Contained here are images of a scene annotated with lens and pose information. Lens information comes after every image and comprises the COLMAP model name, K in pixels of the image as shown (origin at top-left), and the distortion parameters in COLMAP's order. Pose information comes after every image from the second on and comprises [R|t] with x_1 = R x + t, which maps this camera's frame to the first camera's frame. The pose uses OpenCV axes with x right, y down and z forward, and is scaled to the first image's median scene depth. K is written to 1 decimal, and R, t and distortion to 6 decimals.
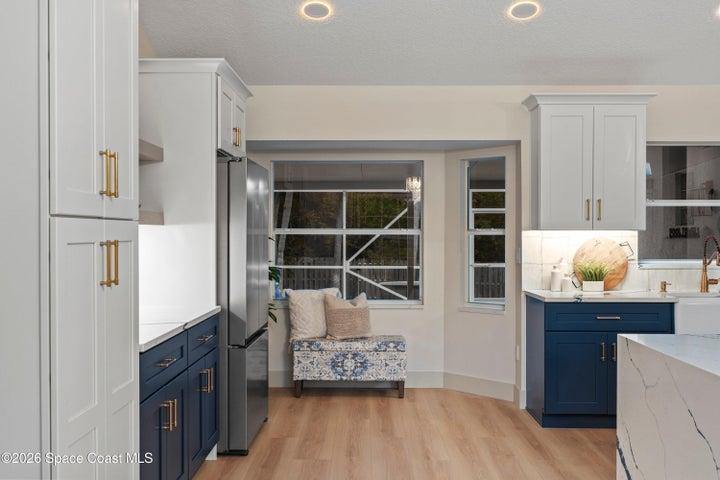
lens RADIAL K [[752.2, 0, 360.0], [0, 752.2, 240.0], [0, 0, 1]] dist [-0.005672, 0.025176]
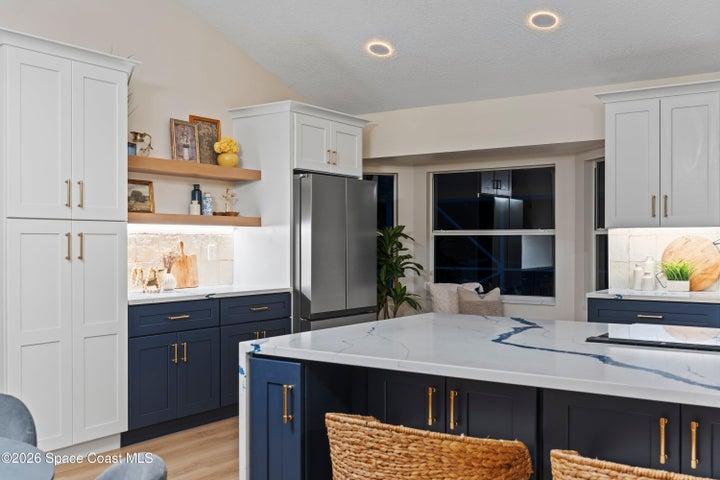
lens RADIAL K [[764.1, 0, 360.0], [0, 764.1, 240.0], [0, 0, 1]] dist [0.024032, -0.002001]
pose [[0.831002, -0.003475, -0.556258, 0.512071], [-0.002250, 0.999951, -0.009609, 0.013185], [0.556264, 0.009237, 0.830954, -0.036690]]
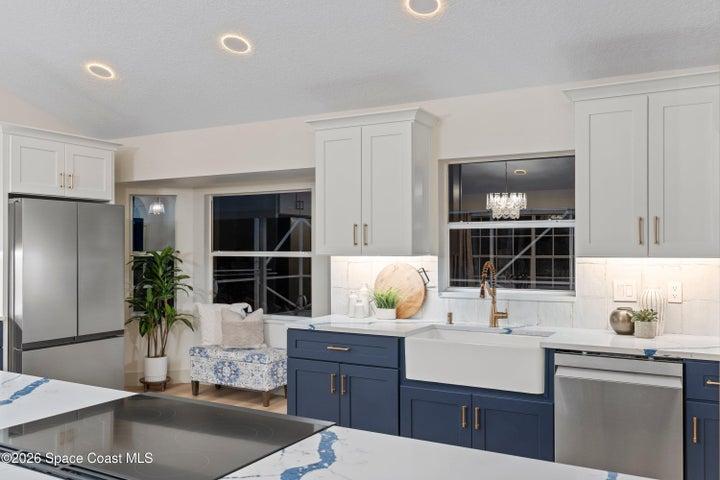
lens RADIAL K [[636.1, 0, 360.0], [0, 636.1, 240.0], [0, 0, 1]] dist [0.004583, 0.007805]
pose [[0.873469, -0.006043, -0.486842, 0.670514], [-0.002298, 0.999861, -0.016534, -0.018717], [0.486874, 0.015560, 0.873333, 0.271016]]
